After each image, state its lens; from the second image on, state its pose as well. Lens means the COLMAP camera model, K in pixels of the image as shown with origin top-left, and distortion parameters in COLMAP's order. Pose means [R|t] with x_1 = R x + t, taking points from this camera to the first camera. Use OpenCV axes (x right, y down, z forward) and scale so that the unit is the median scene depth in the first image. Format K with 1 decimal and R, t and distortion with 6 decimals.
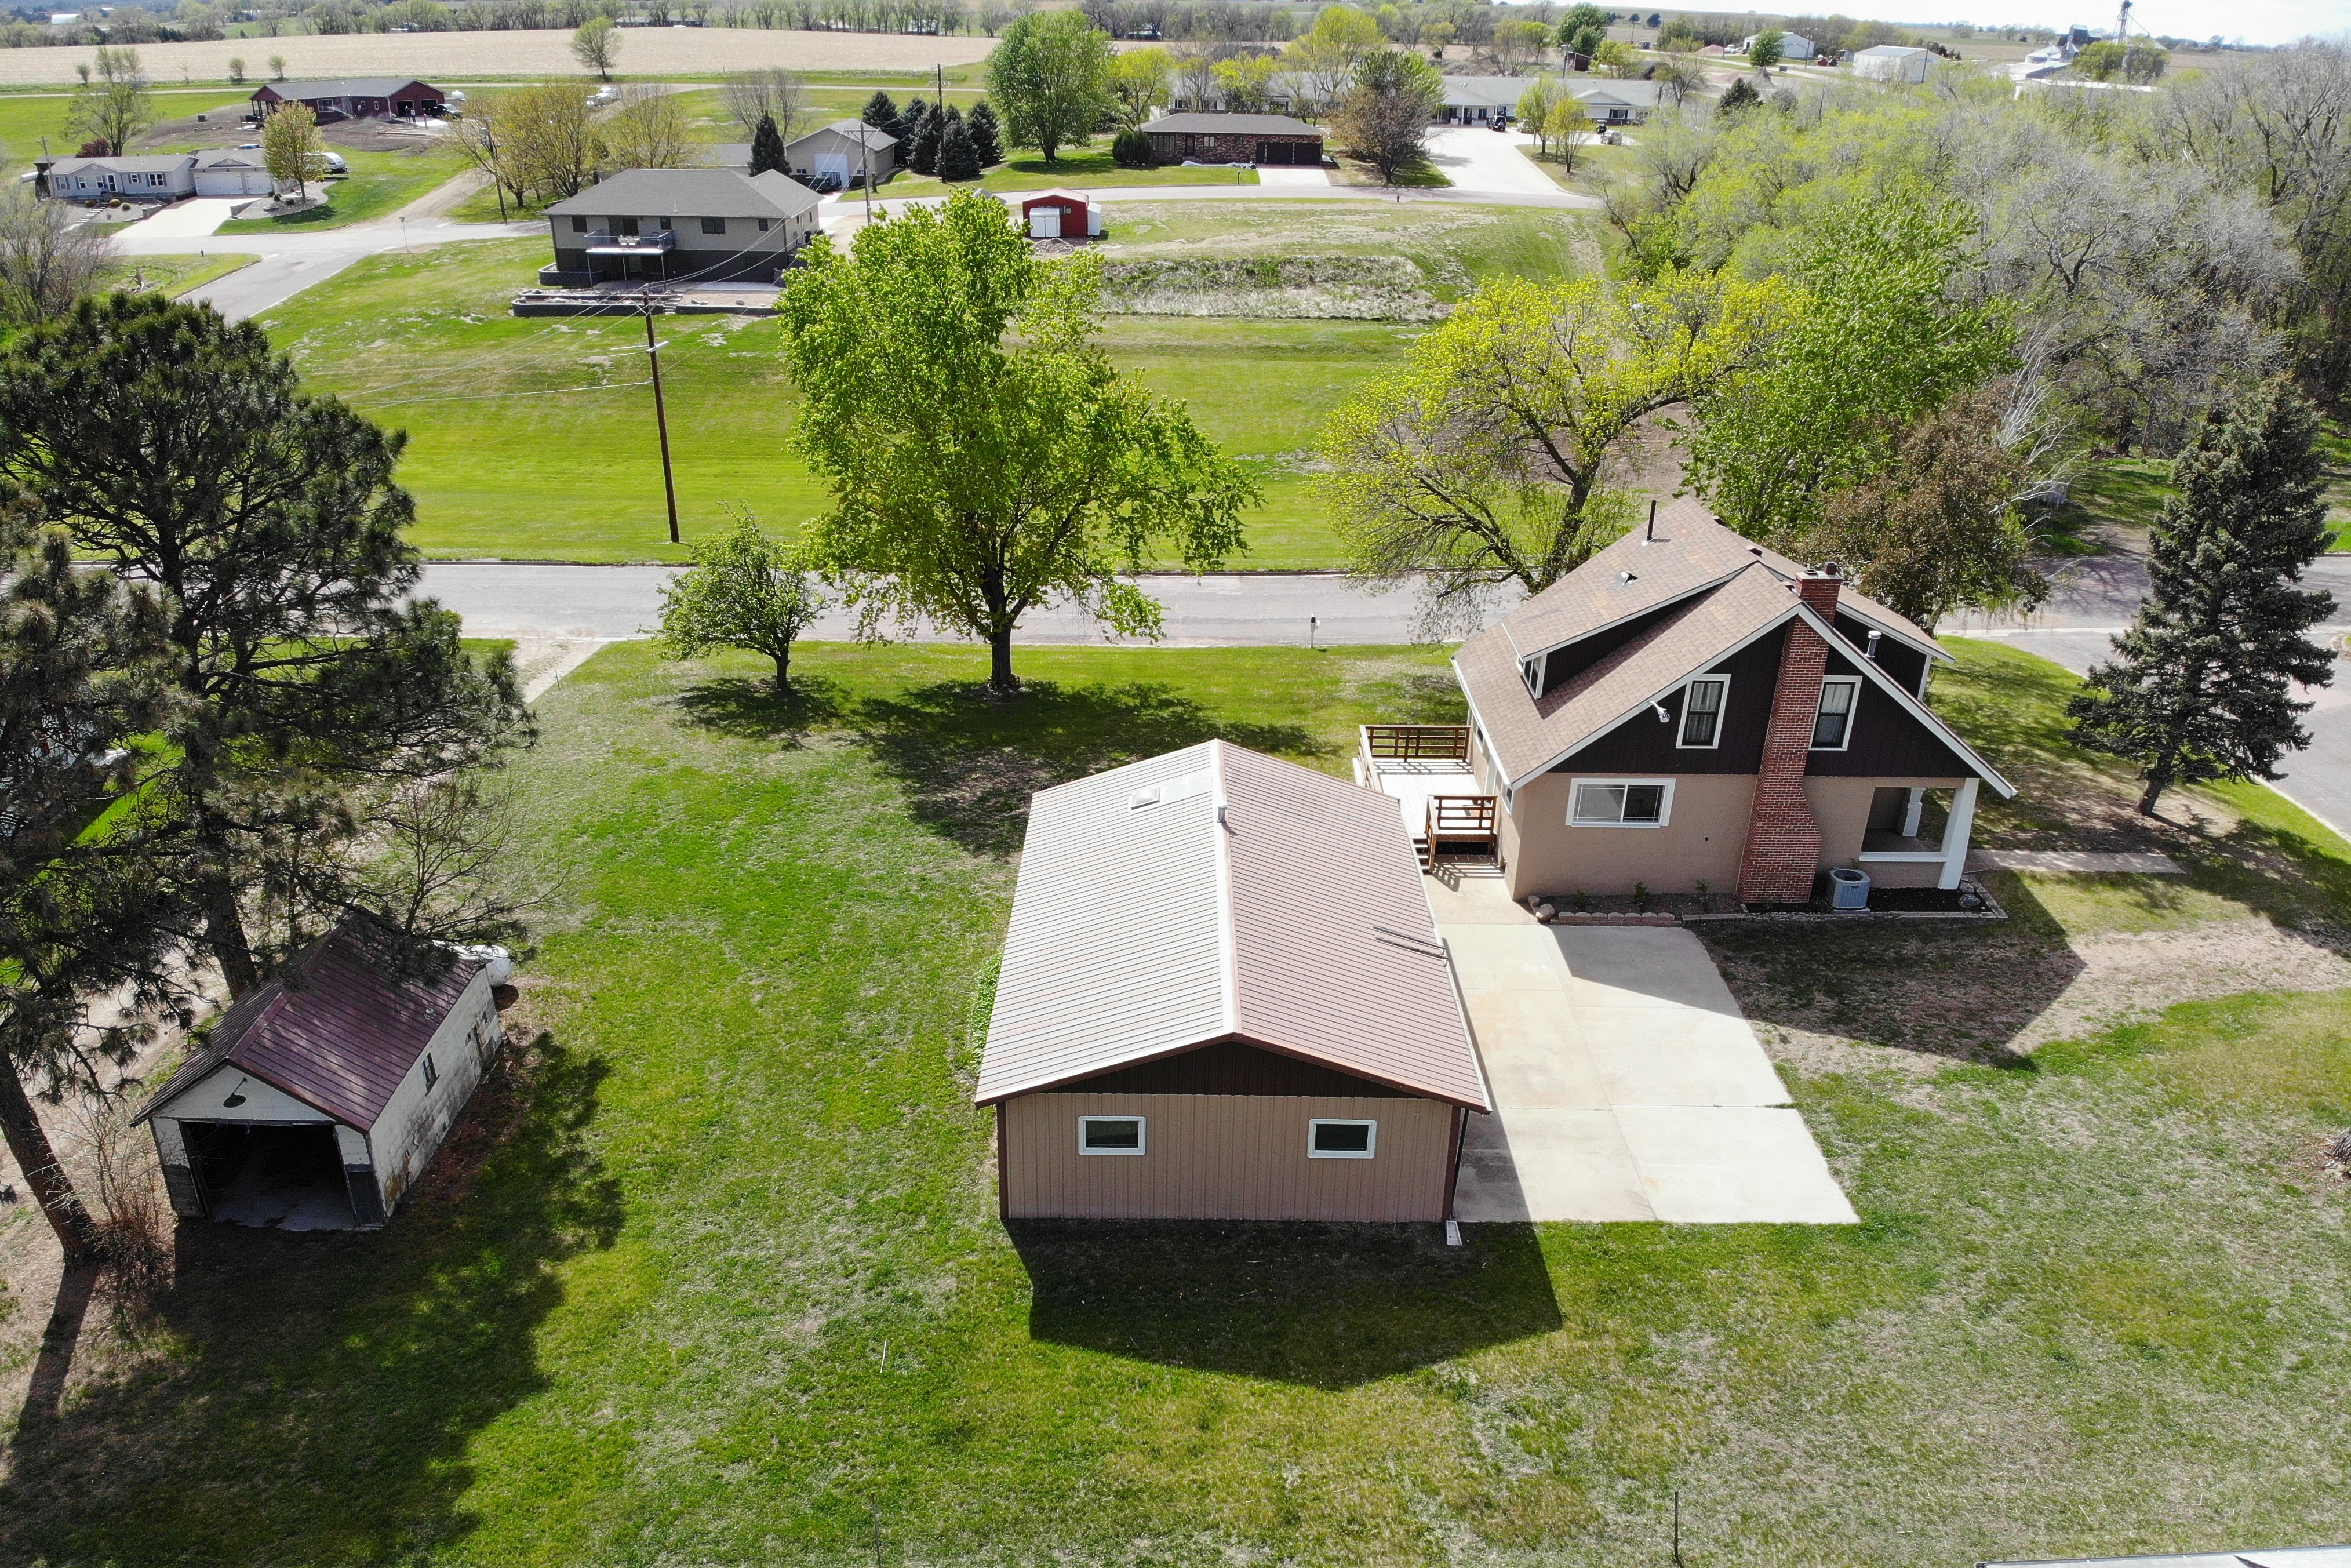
lens RADIAL K [[1668.5, 0, 1184.7], [0, 1668.5, 834.0], [0, 0, 1]] dist [0.086148, -0.170582]
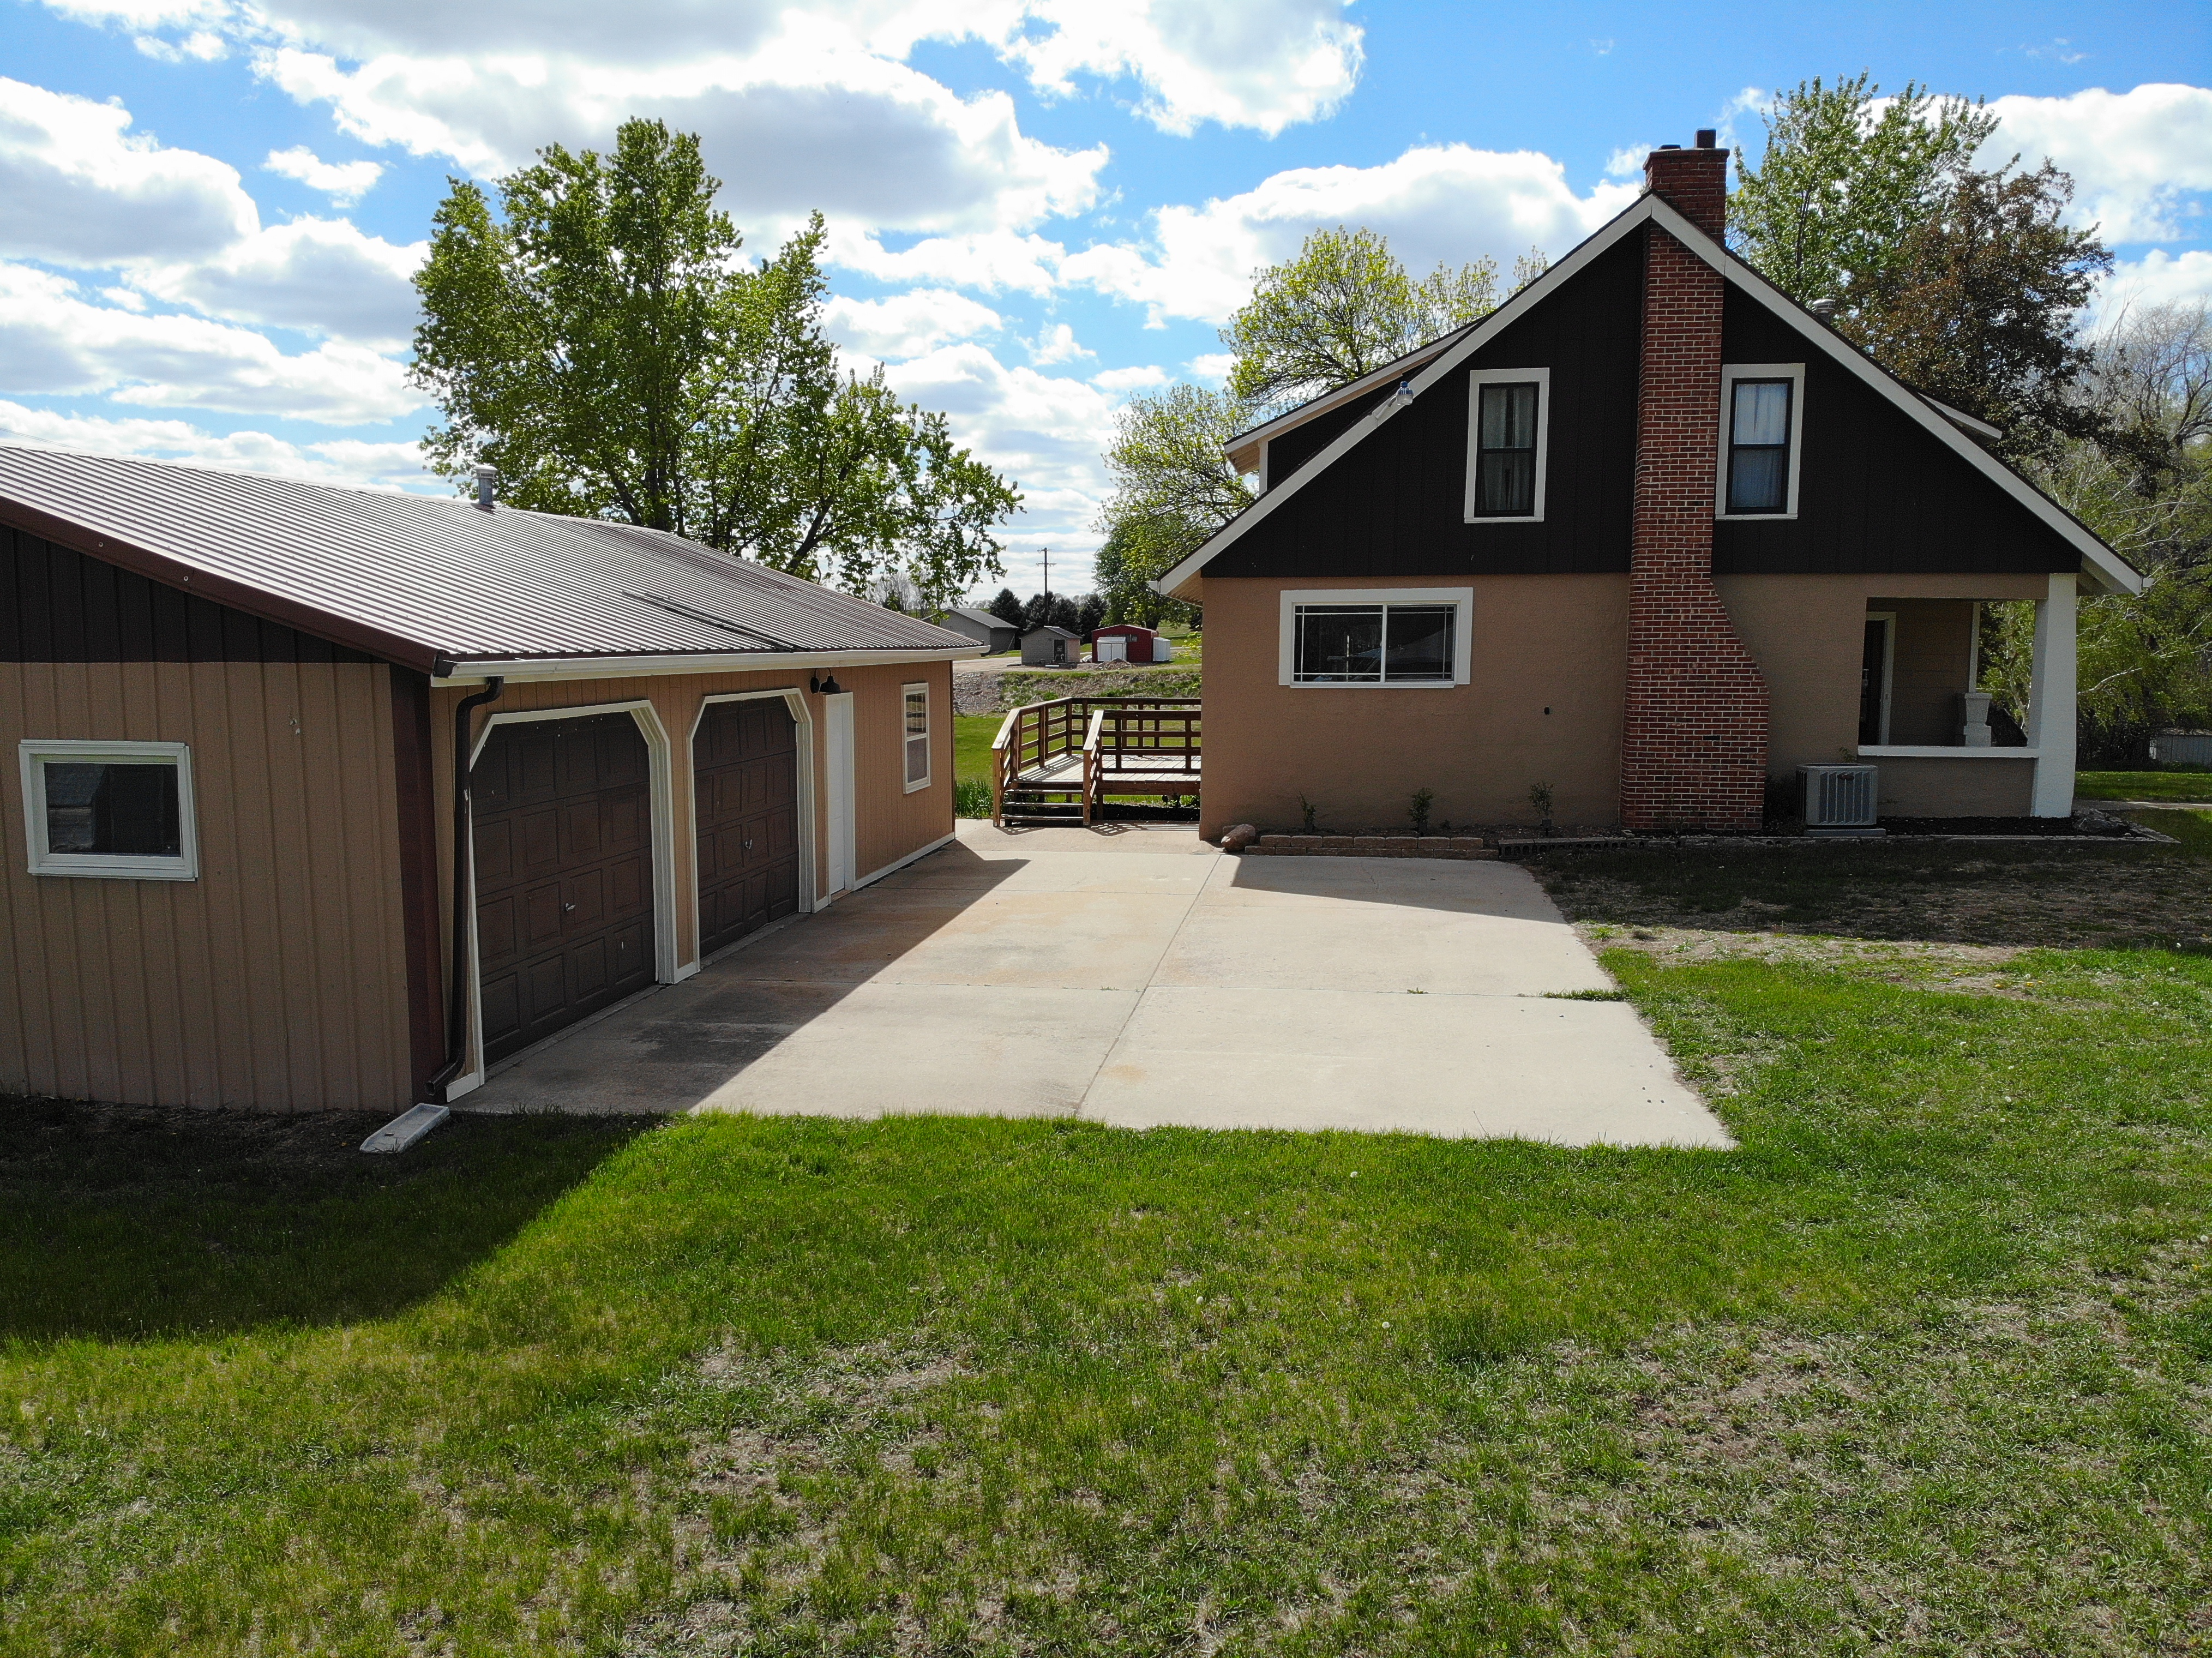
lens RADIAL K [[1562.8, 0, 1106.0], [0, 1562.8, 829.0], [0, 0, 1]] dist [0.083931, -0.156020]
pose [[0.988613, -0.002441, -0.150463, 0.332788], [-0.045626, 0.947941, -0.315161, 0.269490], [0.143399, 0.318438, 0.937035, 0.707604]]
